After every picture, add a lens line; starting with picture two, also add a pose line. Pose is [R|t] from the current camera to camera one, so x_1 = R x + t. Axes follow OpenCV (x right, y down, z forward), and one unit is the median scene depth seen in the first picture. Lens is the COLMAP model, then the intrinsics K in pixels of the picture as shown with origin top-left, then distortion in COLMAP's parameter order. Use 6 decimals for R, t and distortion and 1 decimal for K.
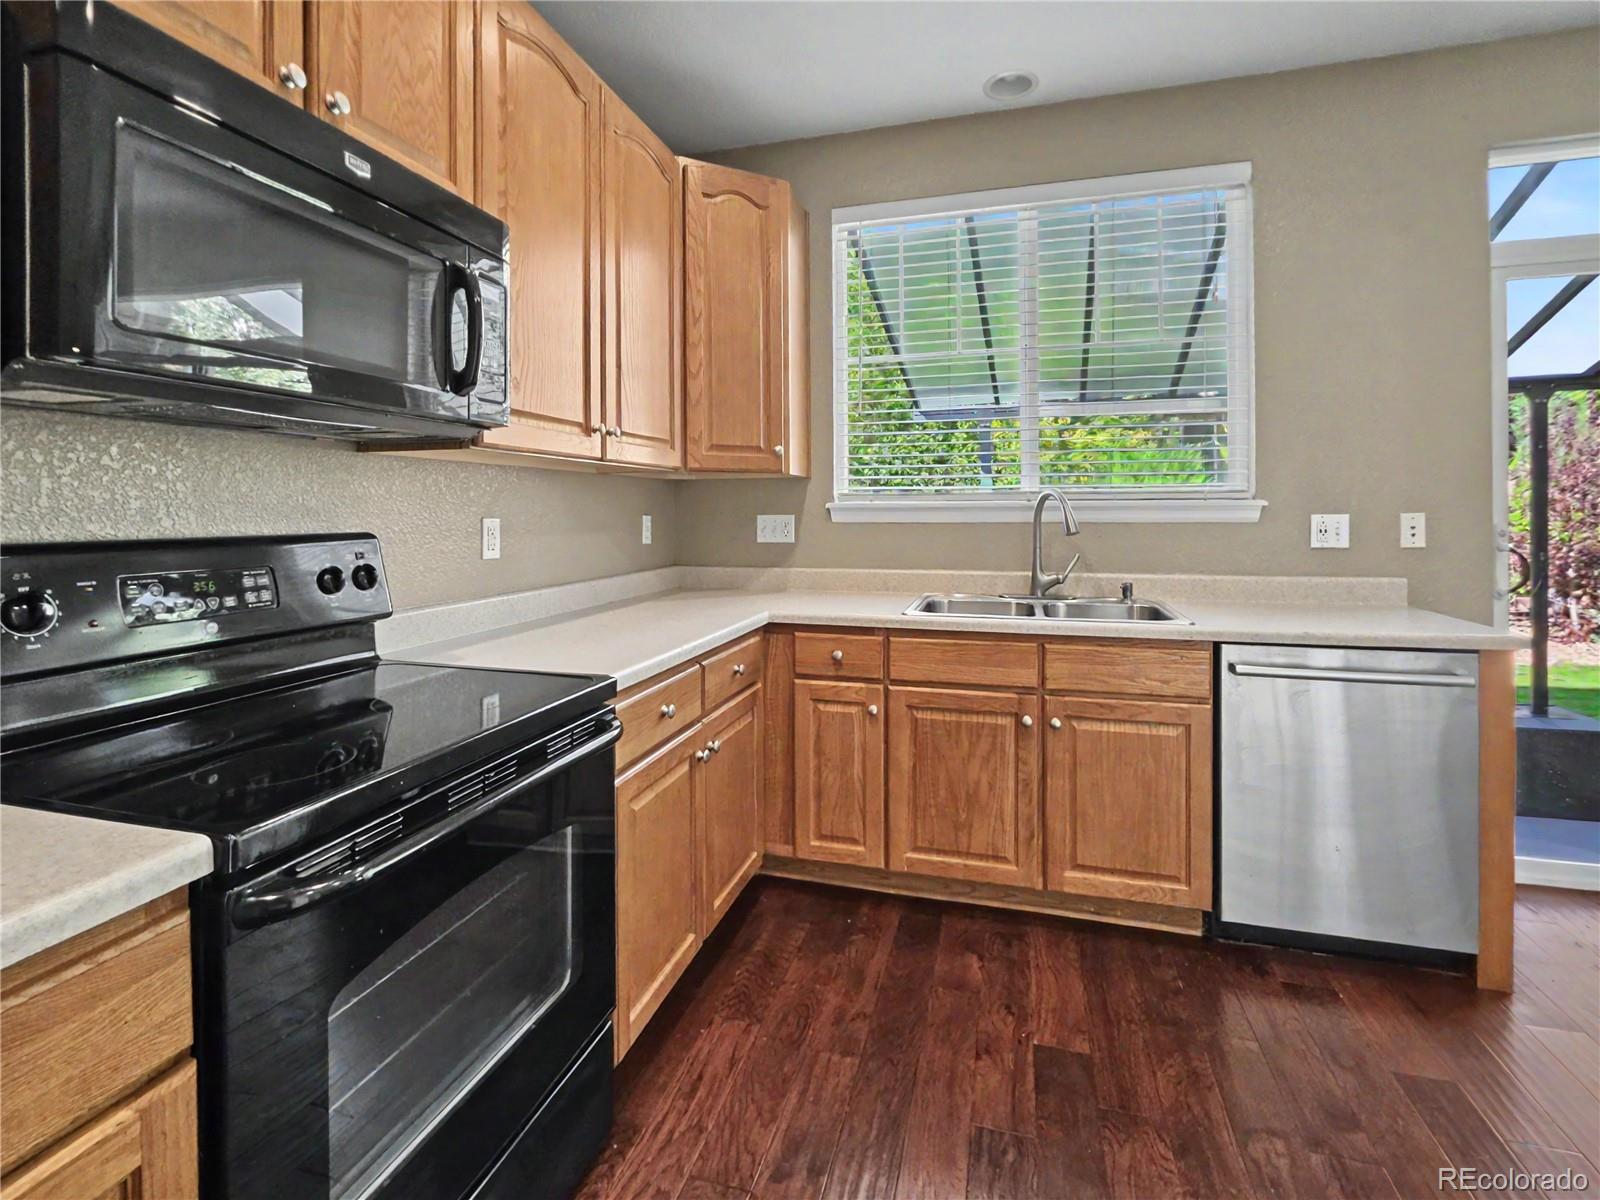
lens RADIAL K [[748.1, 0, 807.9], [0, 748.1, 514.0], [0, 0, 1]] dist [-0.000924, 0.000520]
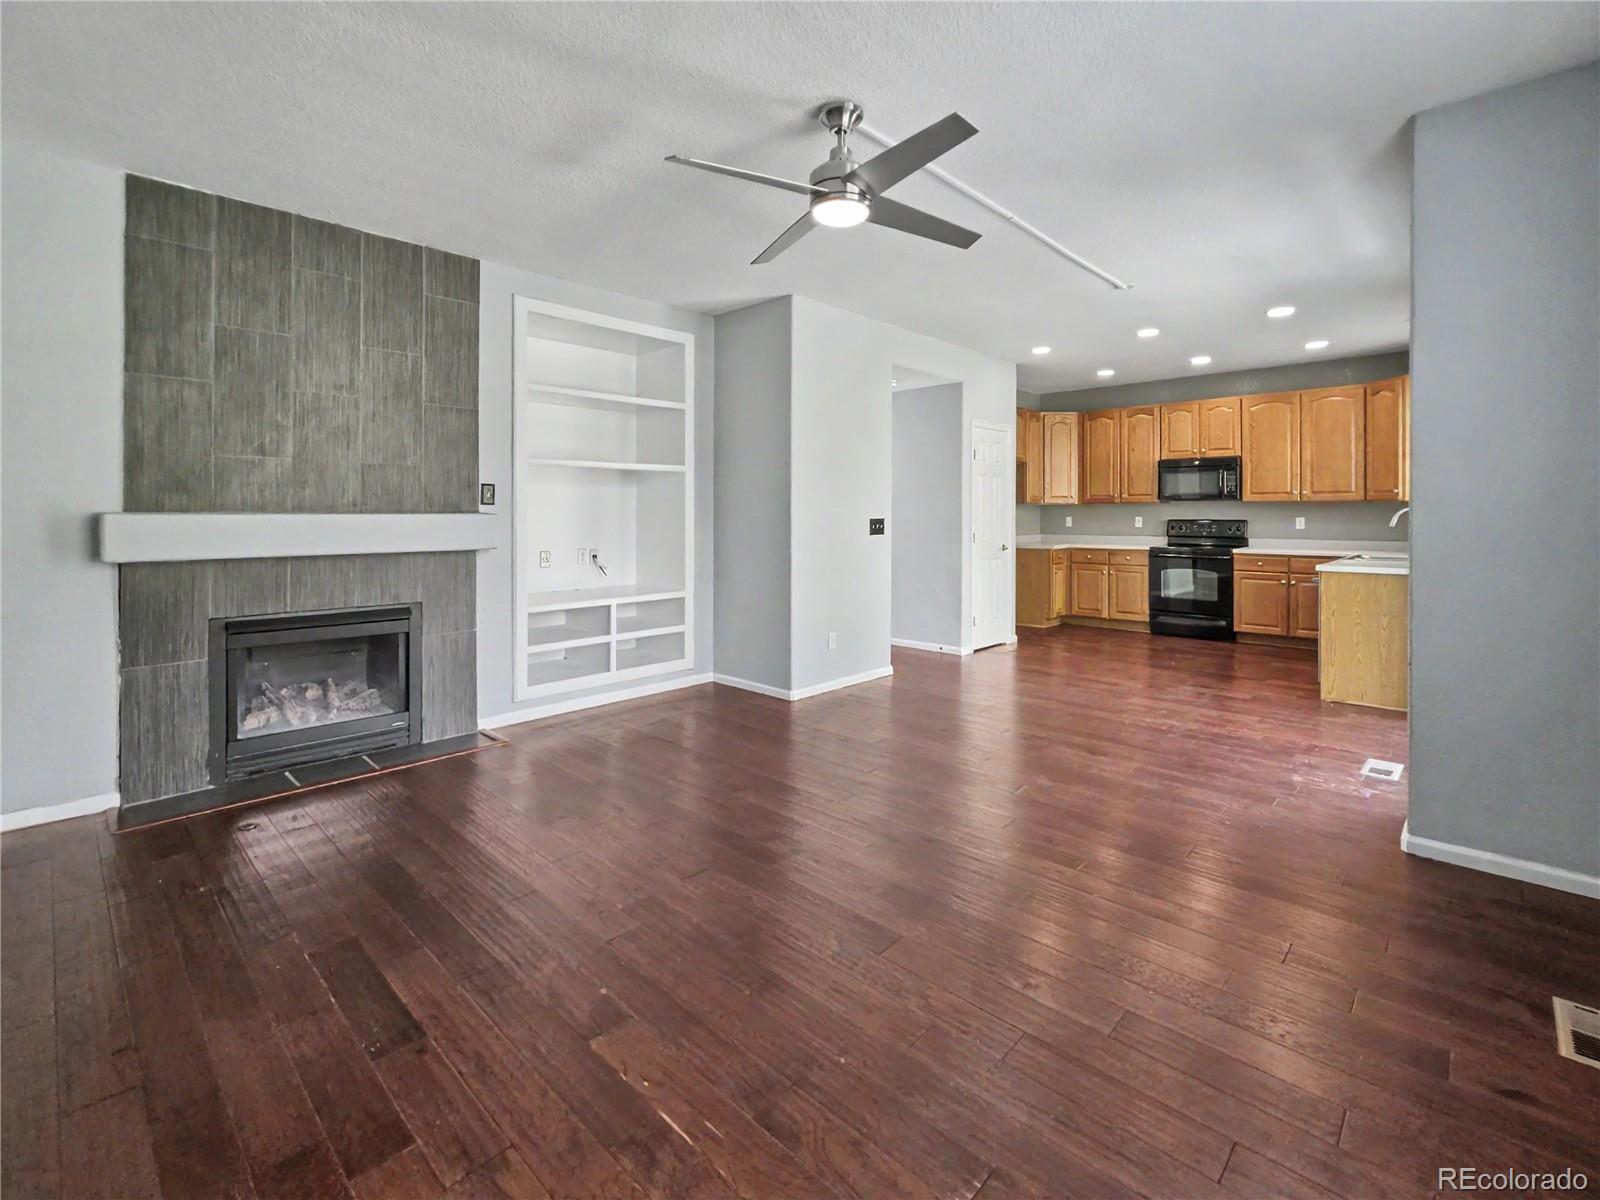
lens RADIAL K [[717.7, 0, 809.6], [0, 717.7, 511.6], [0, 0, 1]] dist [-0.001215, -0.000276]
pose [[-0.467226, 0.003841, -0.884129, 3.361948], [-0.002082, 0.999983, 0.005445, -0.032583], [0.884135, 0.004384, -0.467210, 0.481623]]
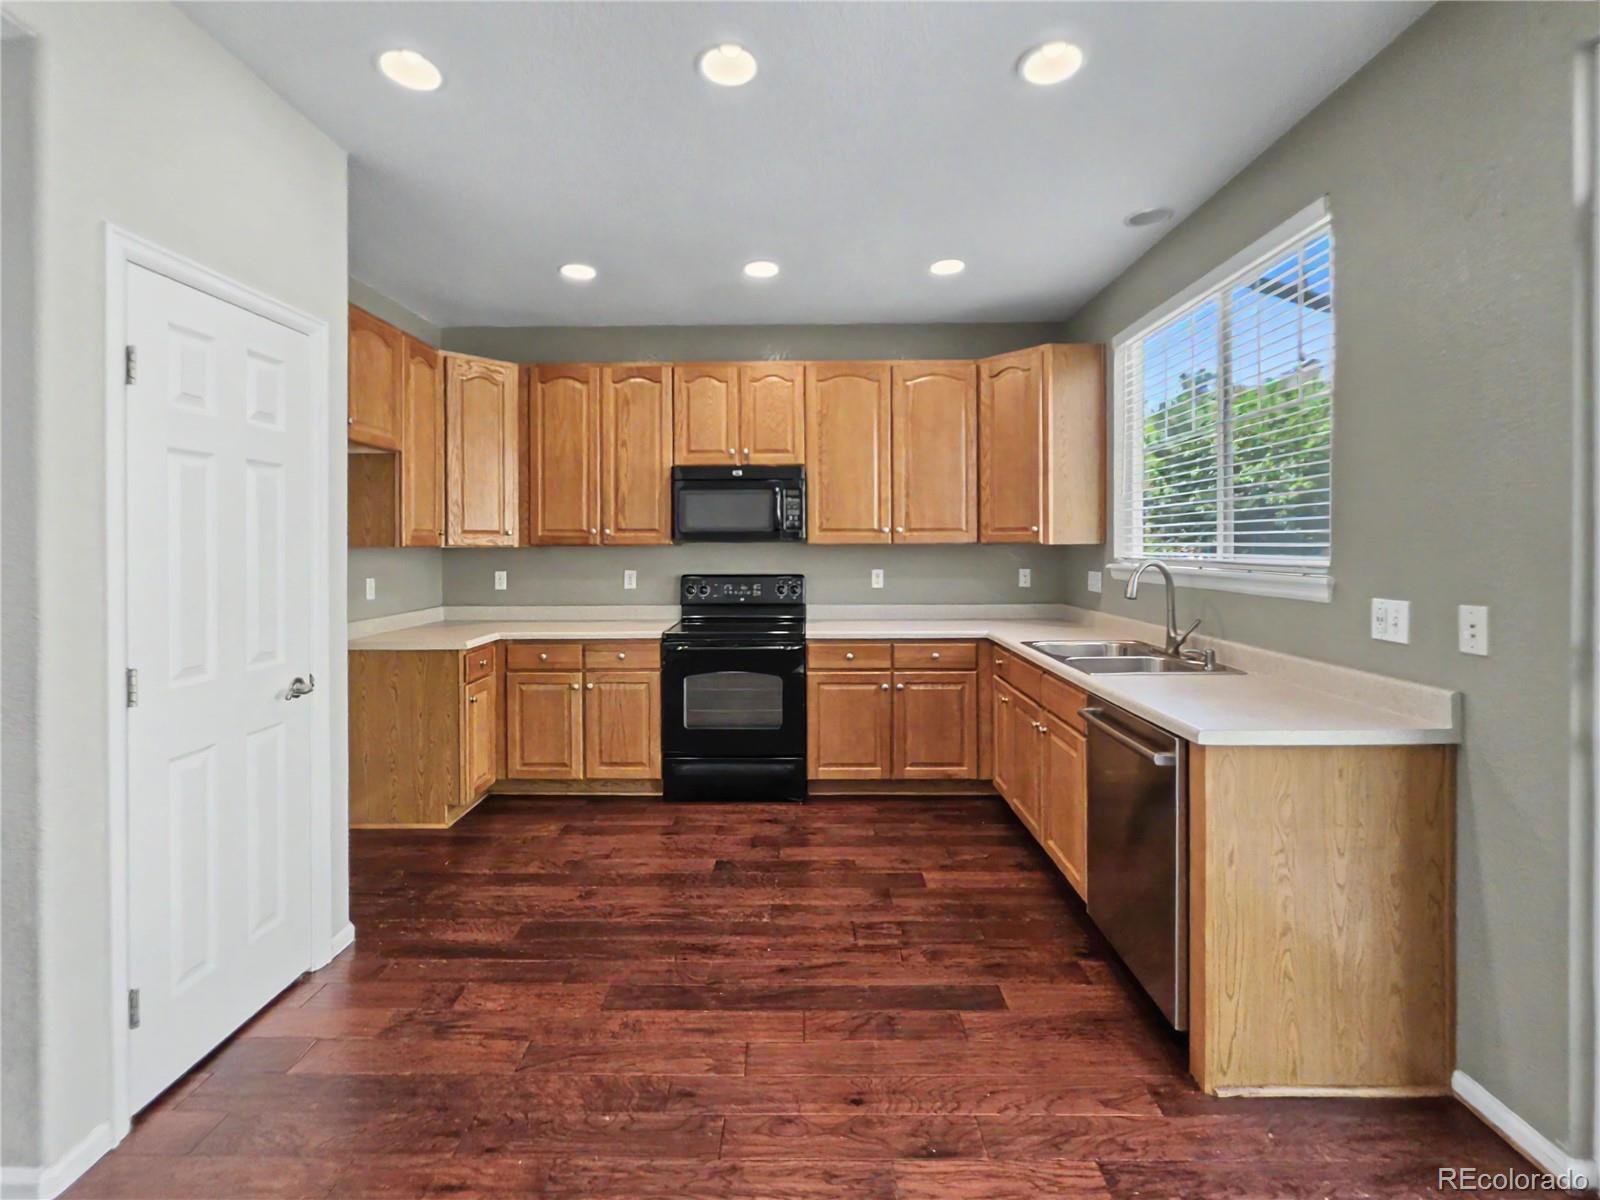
lens RADIAL K [[702.9, 0, 796.9], [0, 702.9, 549.4], [0, 0, 1]] dist [0.000677, 0.000504]
pose [[0.255466, 0.008828, -0.966778, 1.409402], [-0.002327, 0.999961, 0.008516, -0.065041], [0.966815, 0.000074, 0.255476, 0.209880]]
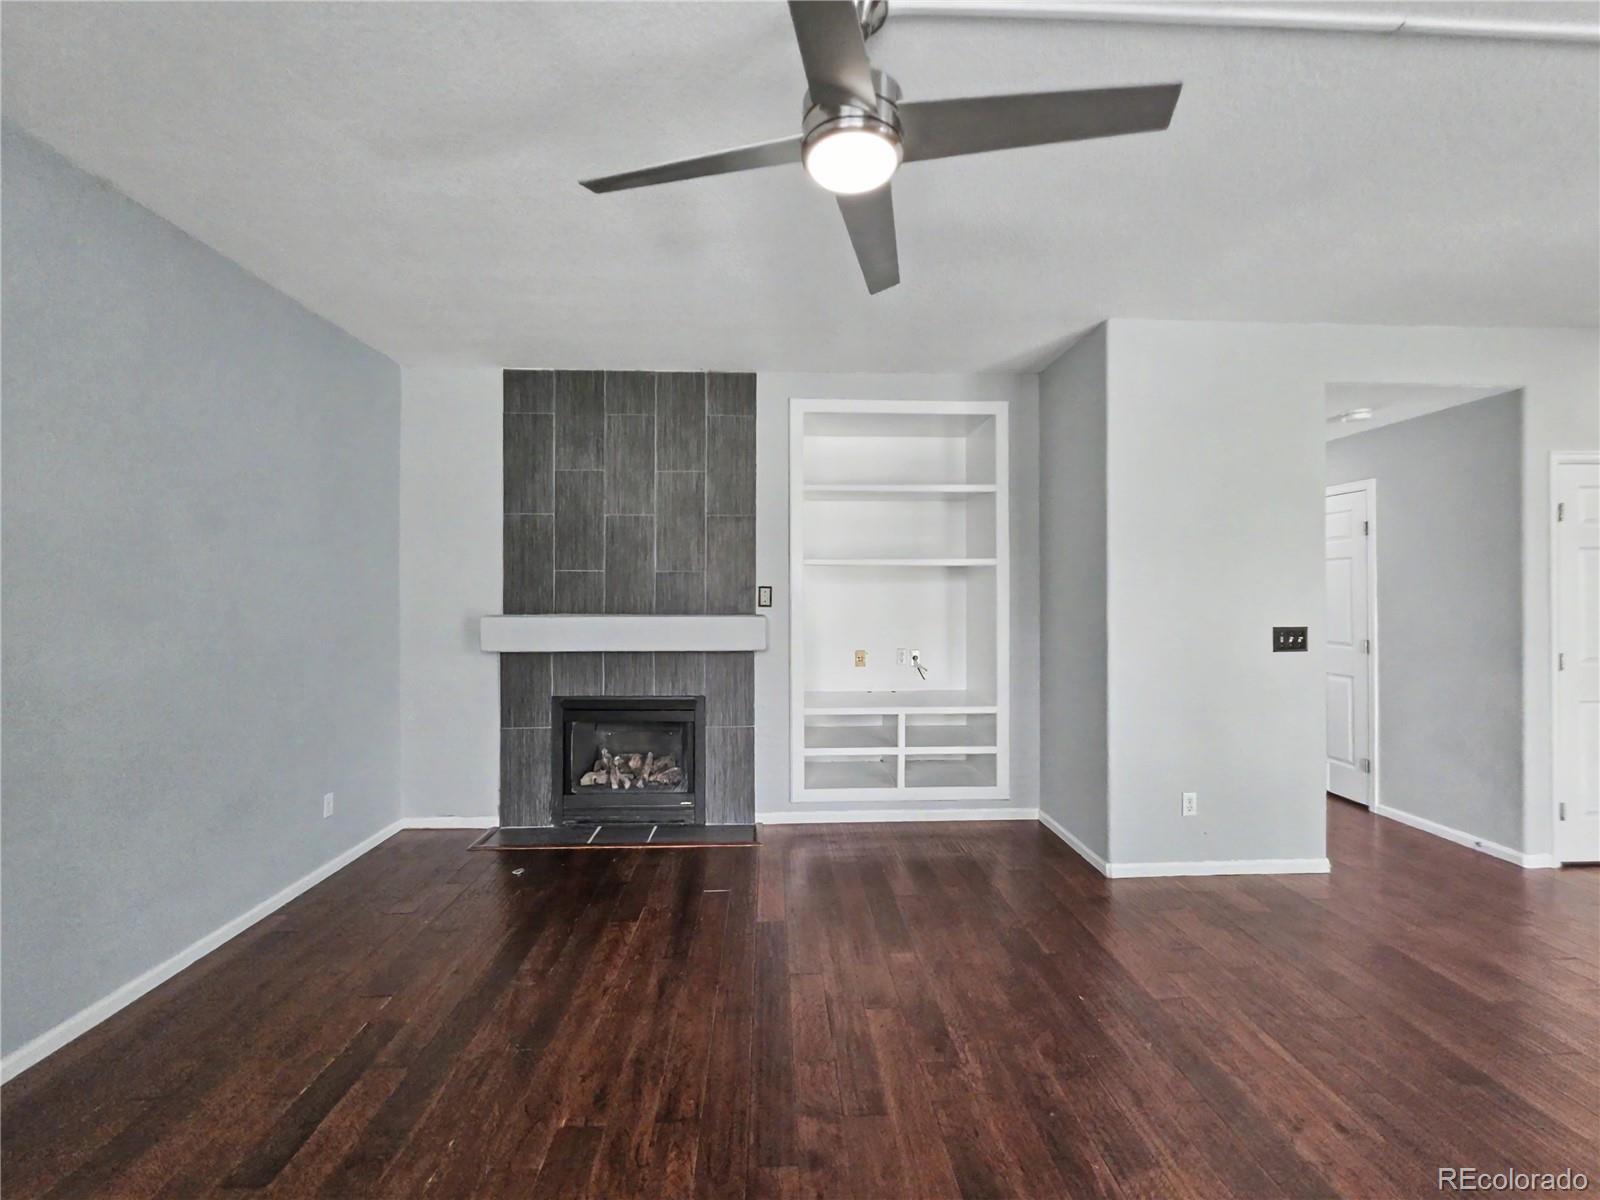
lens RADIAL K [[663.0, 0, 802.0], [0, 663.0, 594.2], [0, 0, 1]] dist [-0.000720, -0.000126]
pose [[-0.948801, 0.005015, -0.315836, 2.596124], [0.004172, 0.999986, 0.003344, -0.077111], [0.315848, 0.001855, -0.948808, 0.592890]]
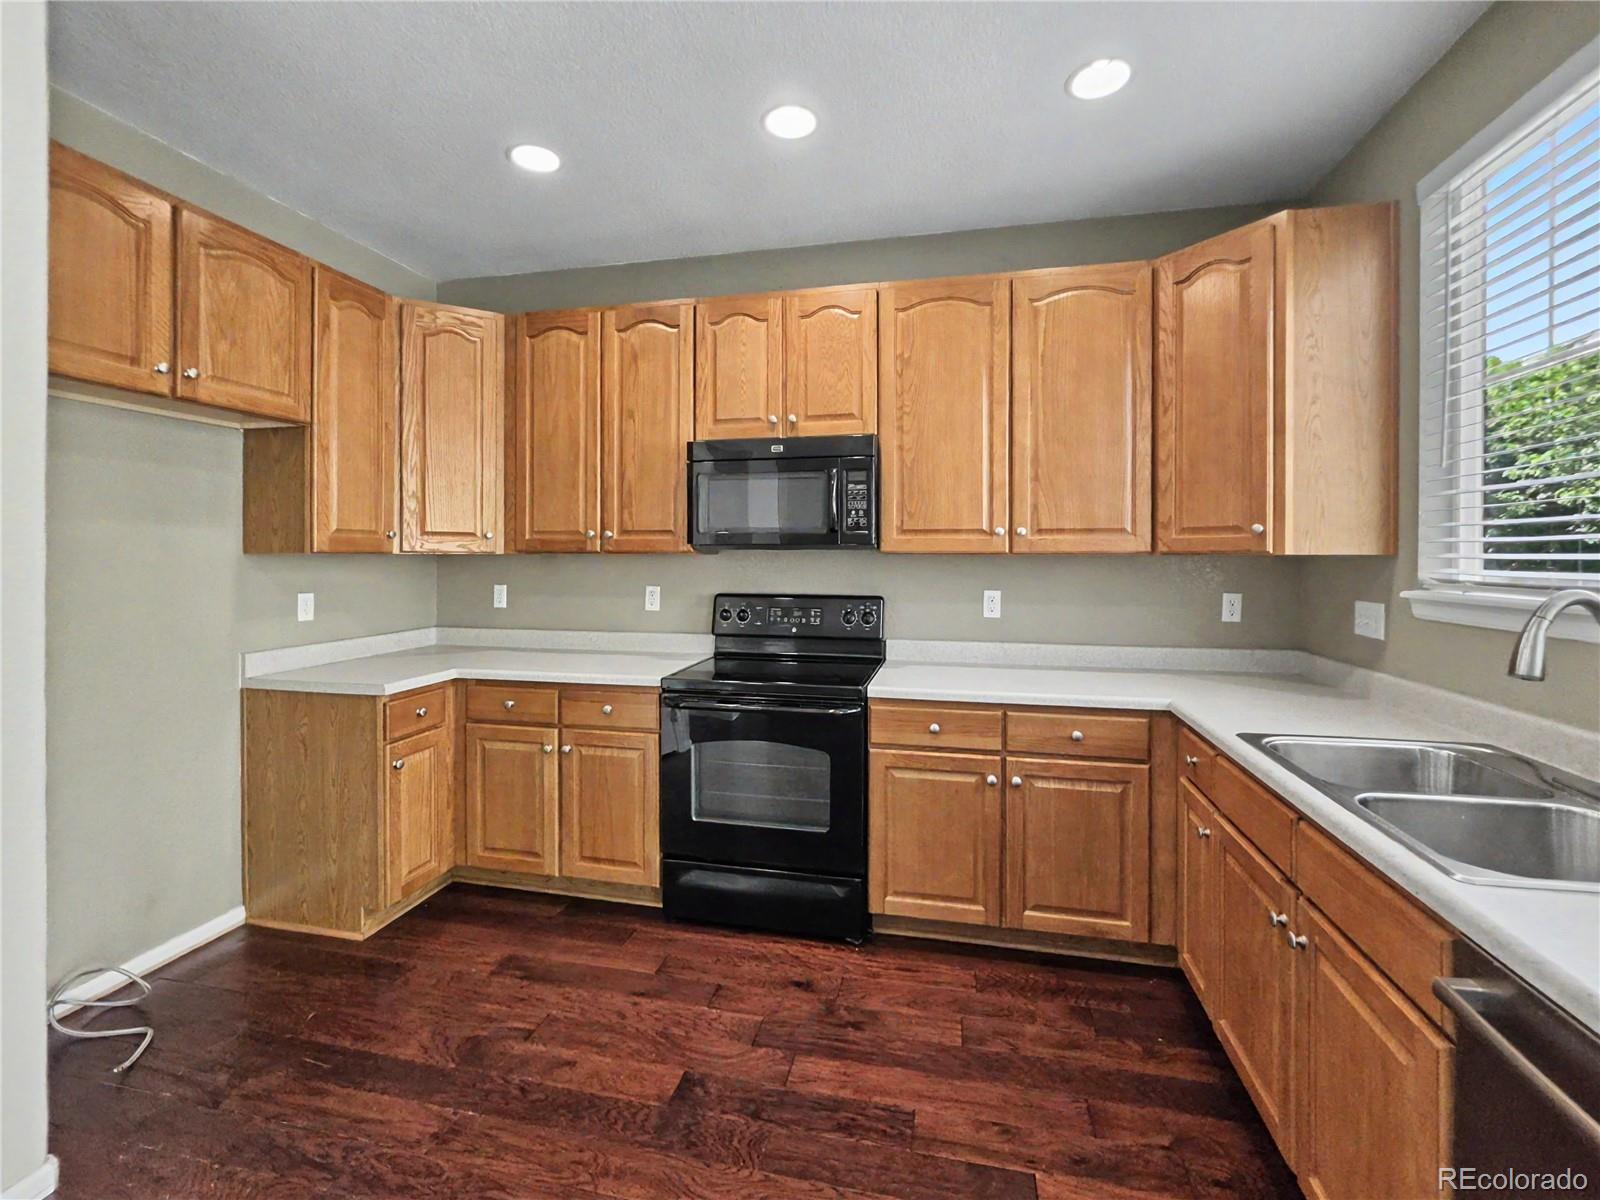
lens RADIAL K [[700.2, 0, 804.4], [0, 700.2, 556.7], [0, 0, 1]] dist [-0.001537, -0.000116]
pose [[0.051762, 0.007058, -0.998635, 0.888675], [-0.007665, 0.999948, 0.006670, -0.063019], [0.998630, 0.007309, 0.051813, 0.496842]]
